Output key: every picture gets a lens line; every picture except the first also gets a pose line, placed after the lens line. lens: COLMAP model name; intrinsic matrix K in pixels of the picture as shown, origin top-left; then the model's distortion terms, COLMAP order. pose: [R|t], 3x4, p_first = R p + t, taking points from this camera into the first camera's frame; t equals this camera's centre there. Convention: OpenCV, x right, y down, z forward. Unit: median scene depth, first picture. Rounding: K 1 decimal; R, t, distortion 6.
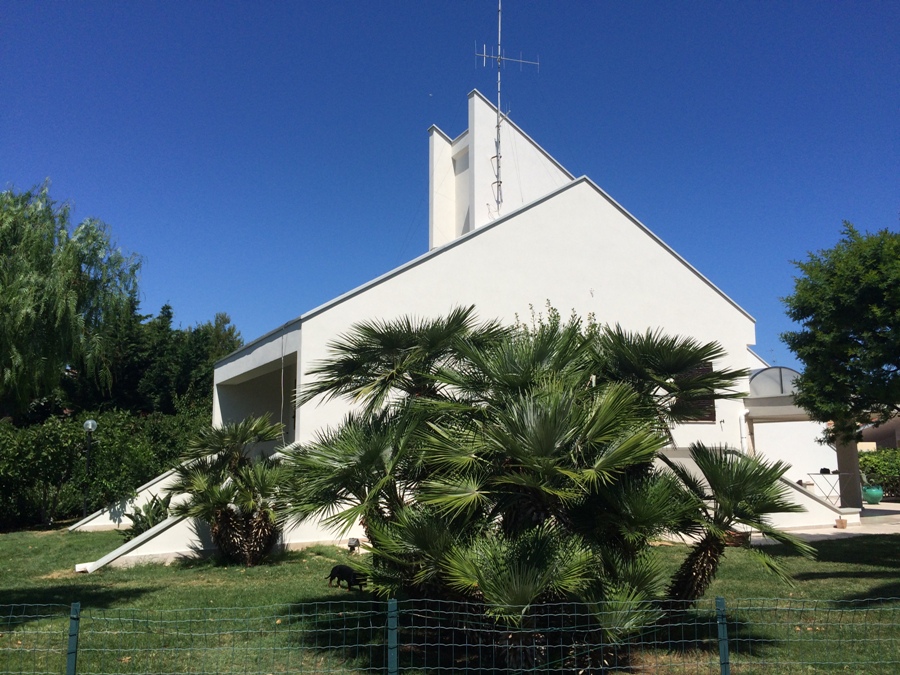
lens RADIAL K [[757.0, 0, 450.0], [0, 757.0, 337.5], [0, 0, 1]] dist [0.080540, -0.118507]
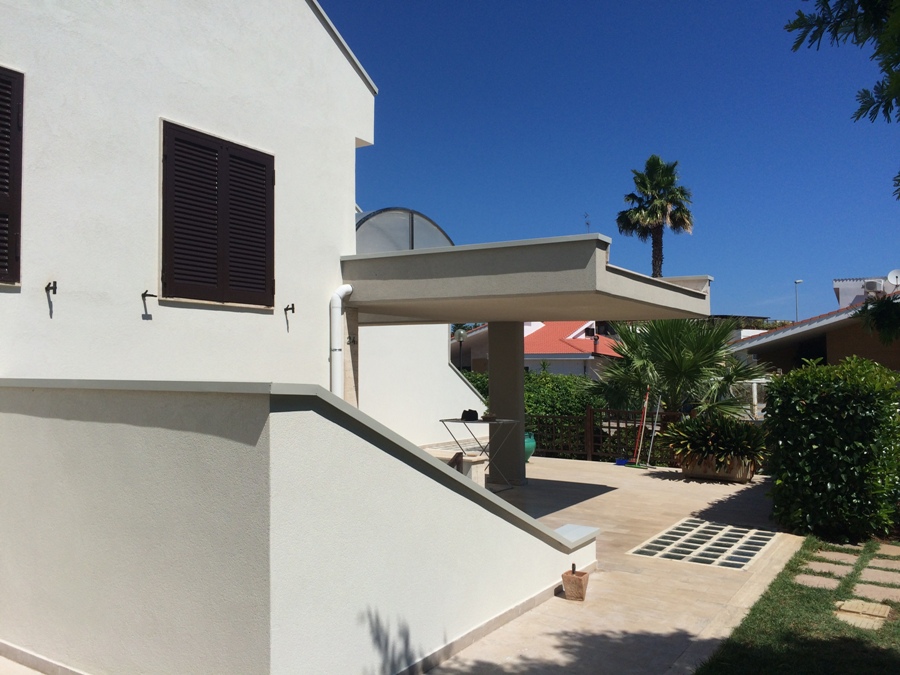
lens RADIAL K [[757.0, 0, 450.0], [0, 757.0, 337.5], [0, 0, 1]] dist [0.080540, -0.118507]
pose [[0.857925, 0.029435, 0.512931, 0.221405], [-0.085313, 0.992659, 0.085729, 0.081950], [-0.506642, -0.117309, 0.854138, 0.606421]]
